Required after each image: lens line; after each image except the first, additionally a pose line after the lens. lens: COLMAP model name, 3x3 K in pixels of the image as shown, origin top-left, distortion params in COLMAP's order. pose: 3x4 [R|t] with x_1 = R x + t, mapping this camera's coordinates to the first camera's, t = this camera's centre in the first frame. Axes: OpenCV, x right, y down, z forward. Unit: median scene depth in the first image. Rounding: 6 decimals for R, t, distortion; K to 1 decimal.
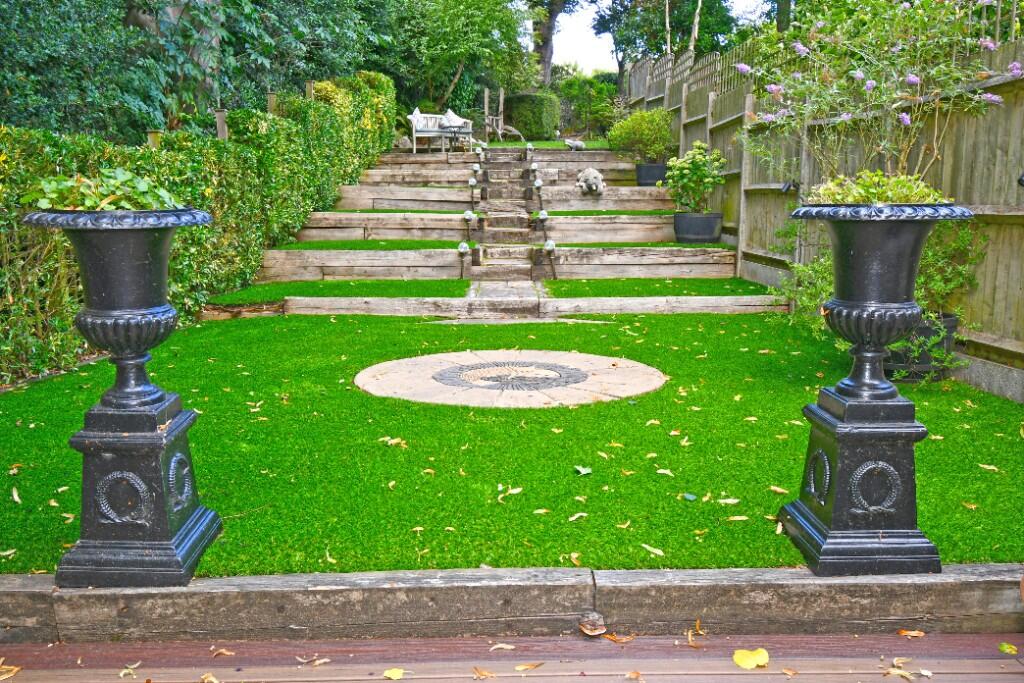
lens RADIAL K [[885.0, 0, 512.0], [0, 885.0, 341.5], [0, 0, 1]] dist [0.005339, -0.003624]
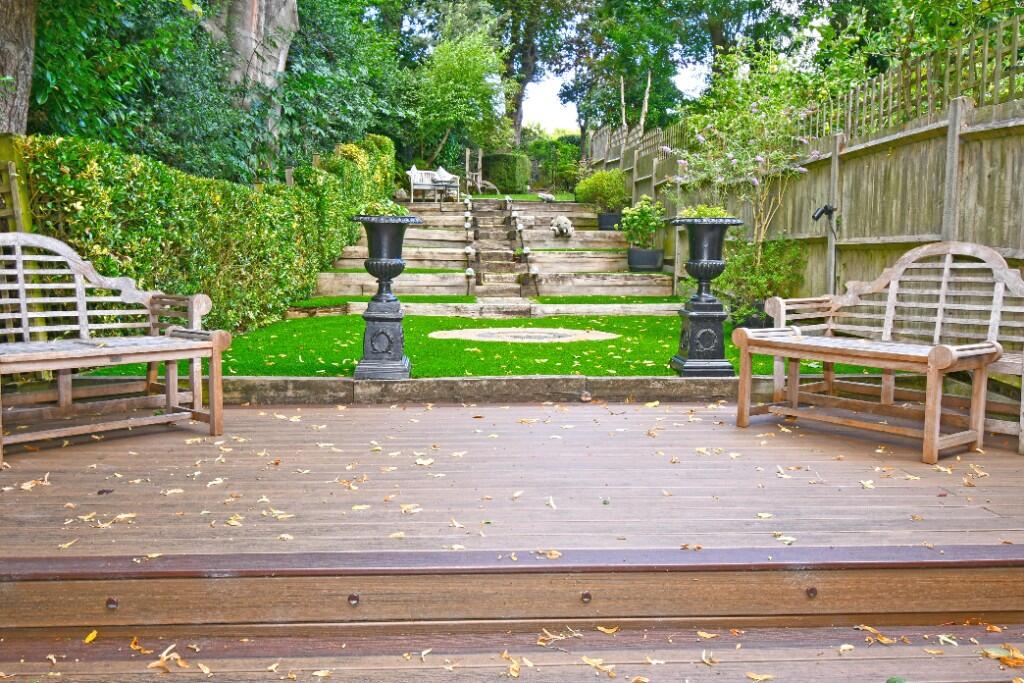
lens RADIAL K [[885.0, 0, 512.0], [0, 885.0, 341.5], [0, 0, 1]] dist [0.005339, -0.003624]
pose [[0.998968, 0.005296, 0.045111, -0.036449], [-0.002628, 0.998254, -0.059002, 0.054963], [-0.045345, 0.058823, 0.997238, -0.230543]]
